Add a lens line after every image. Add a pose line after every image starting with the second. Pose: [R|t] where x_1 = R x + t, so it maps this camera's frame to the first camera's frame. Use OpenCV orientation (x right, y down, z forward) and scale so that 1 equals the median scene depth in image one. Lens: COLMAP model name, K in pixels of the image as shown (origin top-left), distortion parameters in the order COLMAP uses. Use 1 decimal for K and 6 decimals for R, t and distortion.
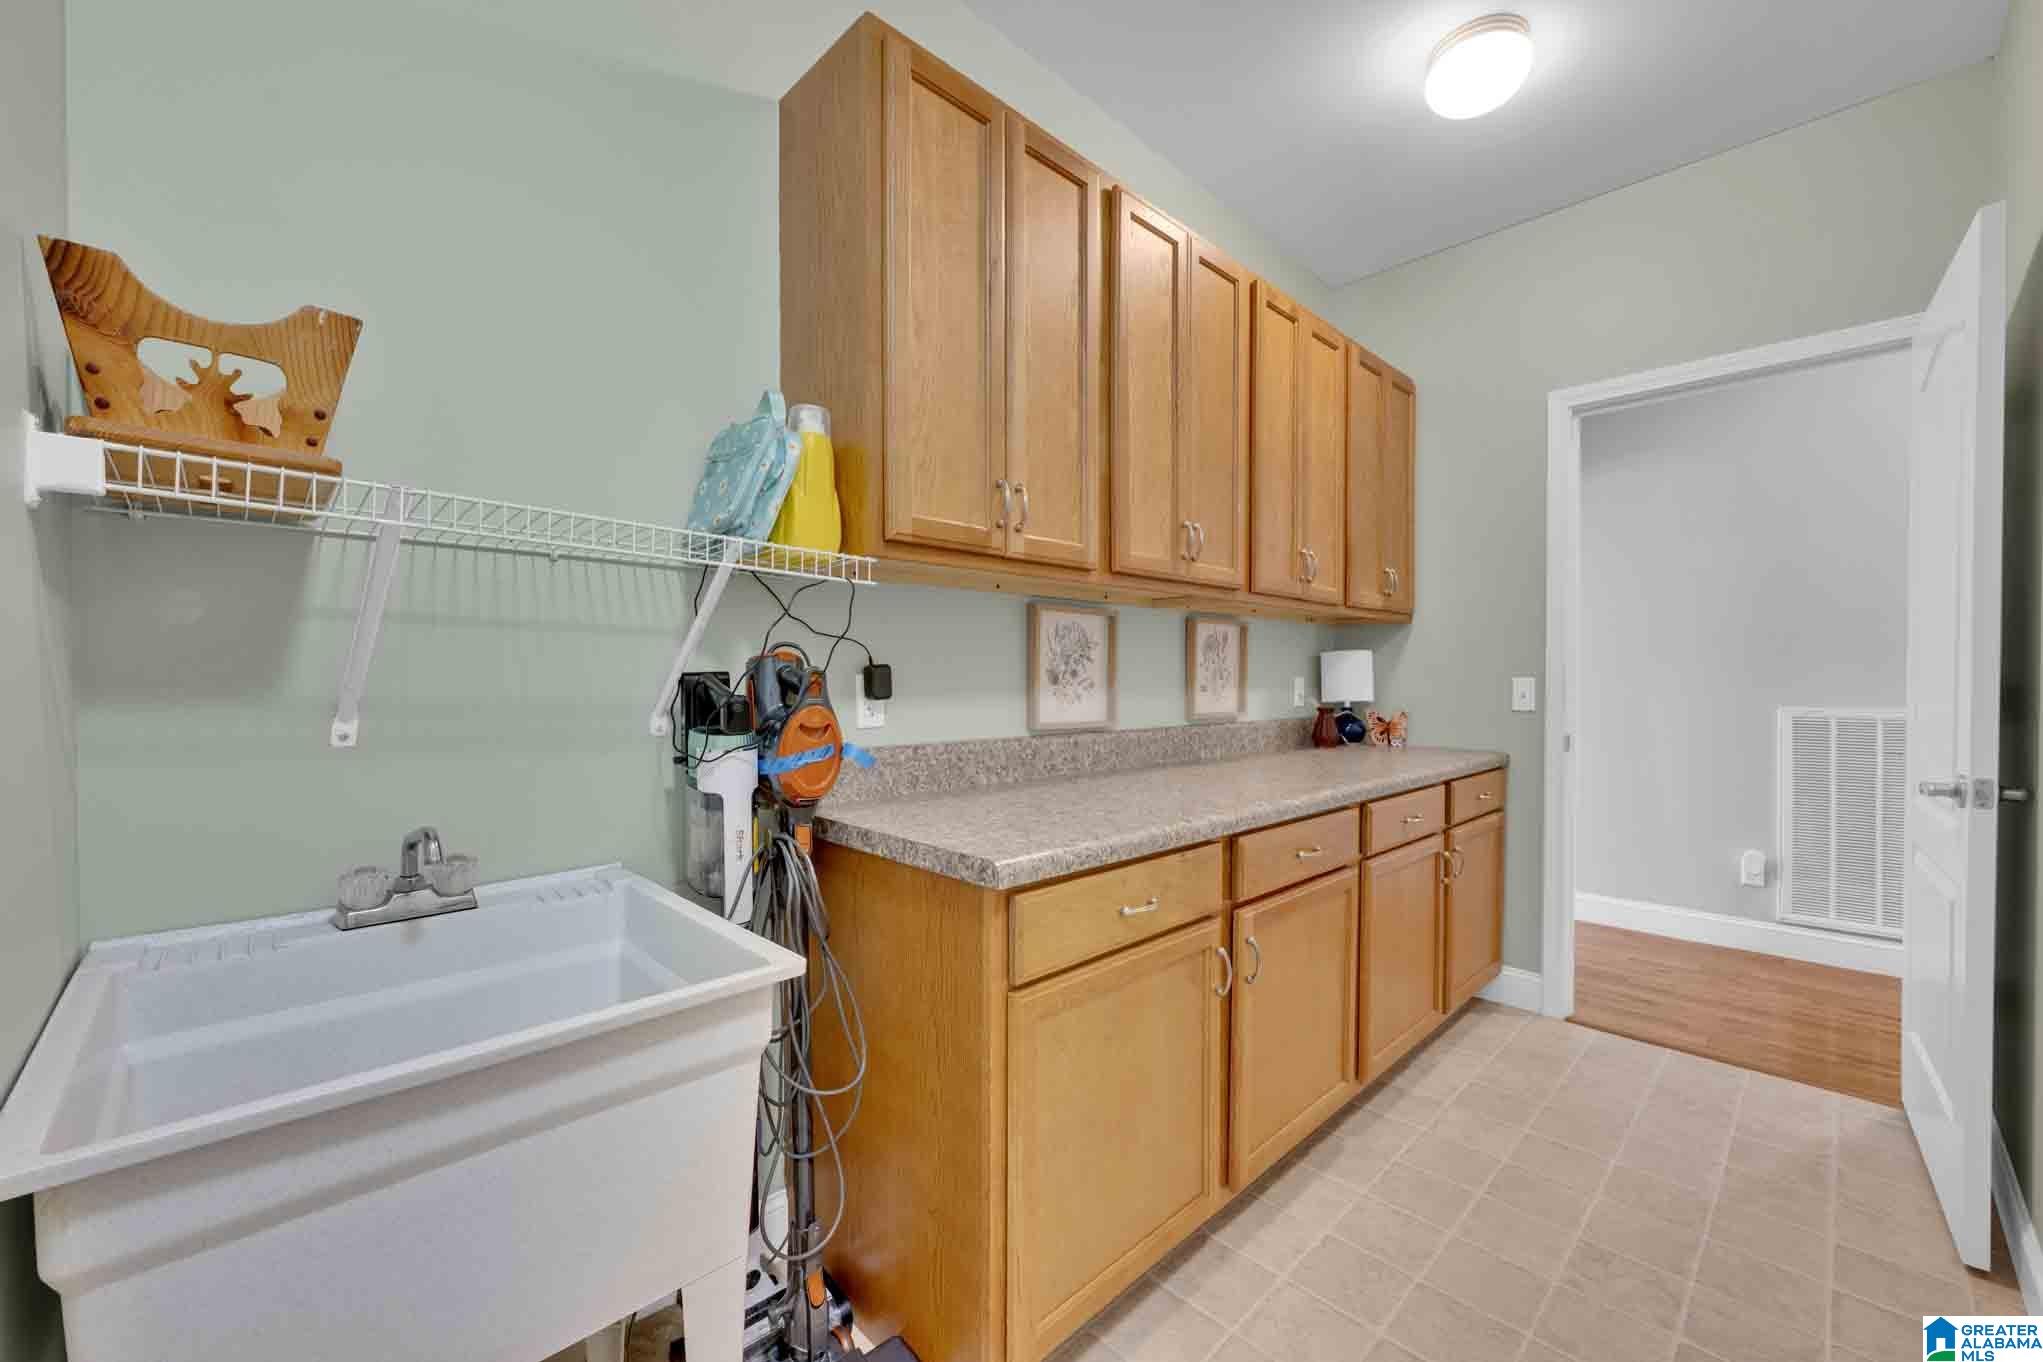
lens RADIAL K [[808.3, 0, 1018.5], [0, 808.3, 688.1], [0, 0, 1]] dist [0.001576, 0.000793]
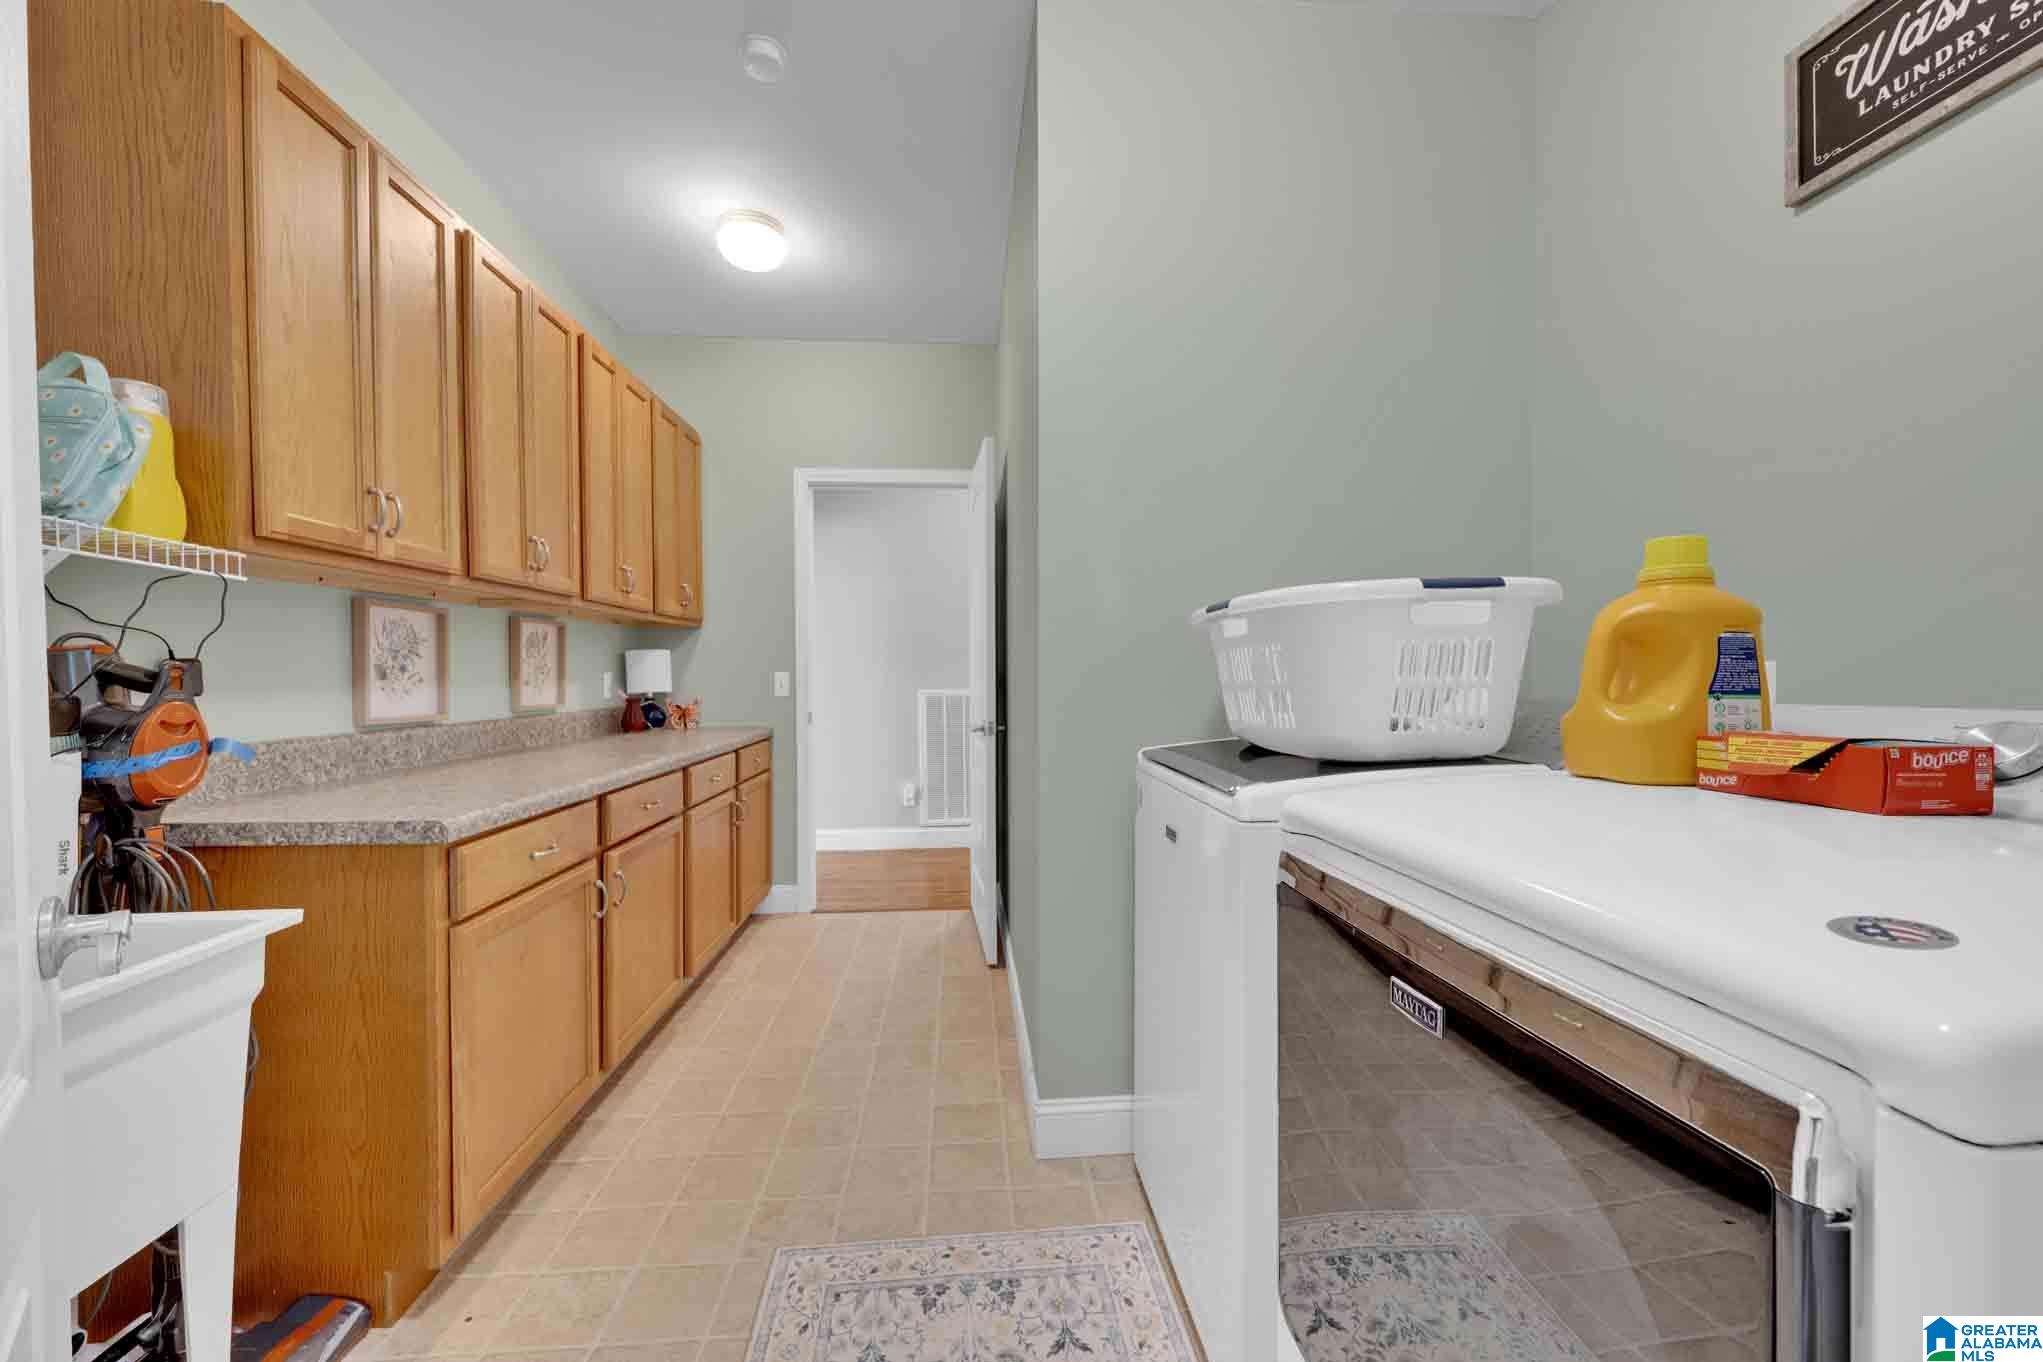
lens RADIAL K [[808.3, 0, 1018.5], [0, 808.3, 688.1], [0, 0, 1]] dist [0.001576, 0.000793]
pose [[0.645299, -0.017964, 0.763719, -0.223483], [0.014524, 0.999831, 0.011246, 0.006331], [-0.763792, 0.003836, 0.645451, -0.260689]]
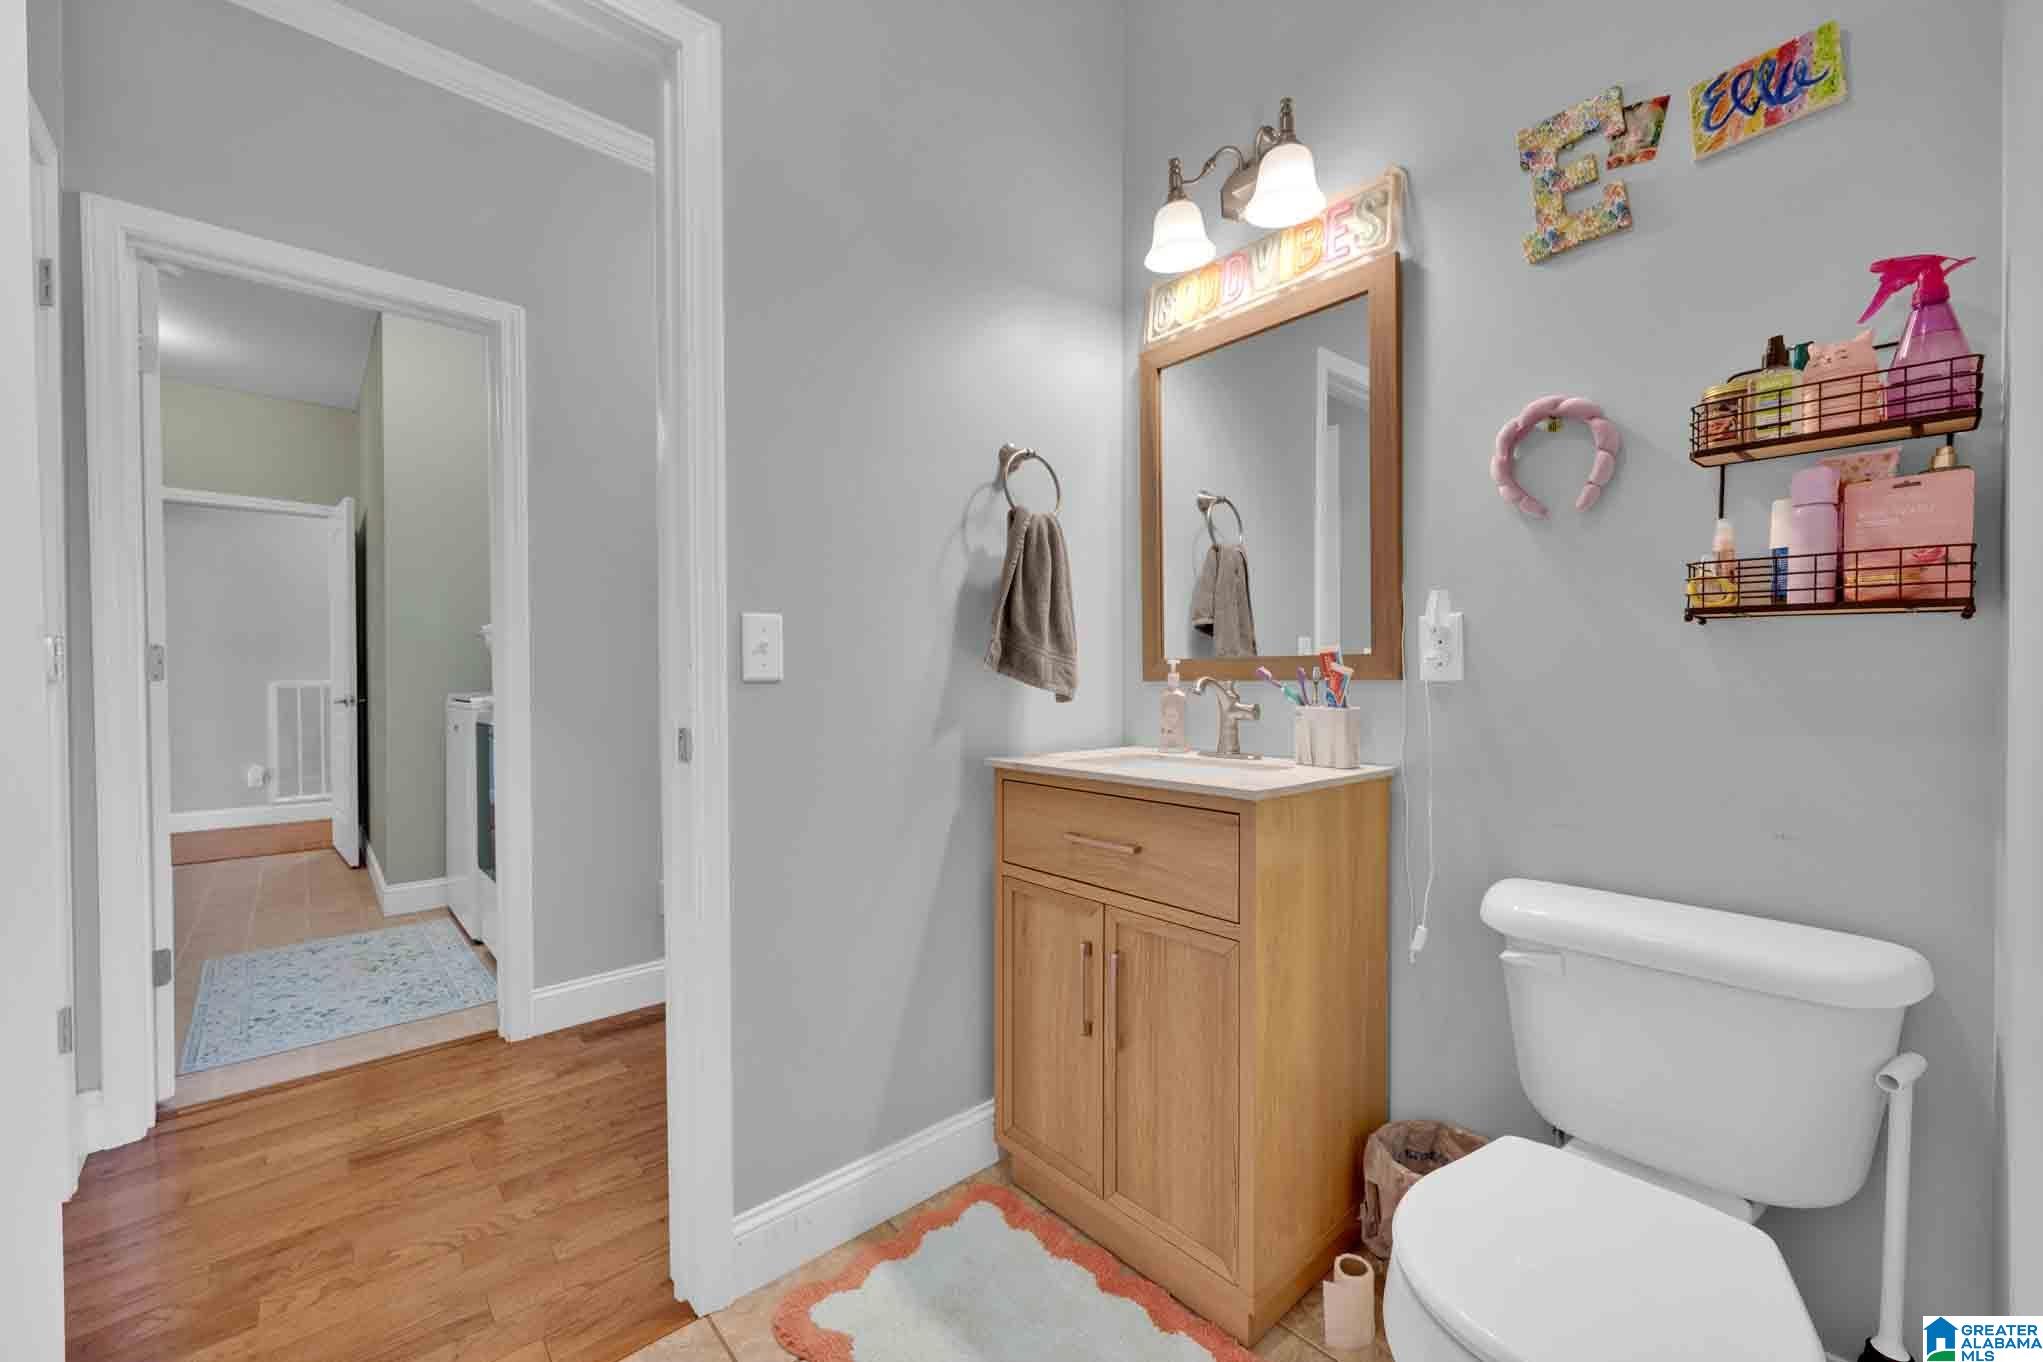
lens RADIAL K [[808.3, 0, 1018.5], [0, 808.3, 688.1], [0, 0, 1]] dist [0.001576, 0.000793]
pose [[0.047161, -0.015089, 0.998773, -1.167703], [0.013974, 0.999798, 0.014445, 0.058353], [-0.998790, 0.013276, 0.047363, -1.114741]]
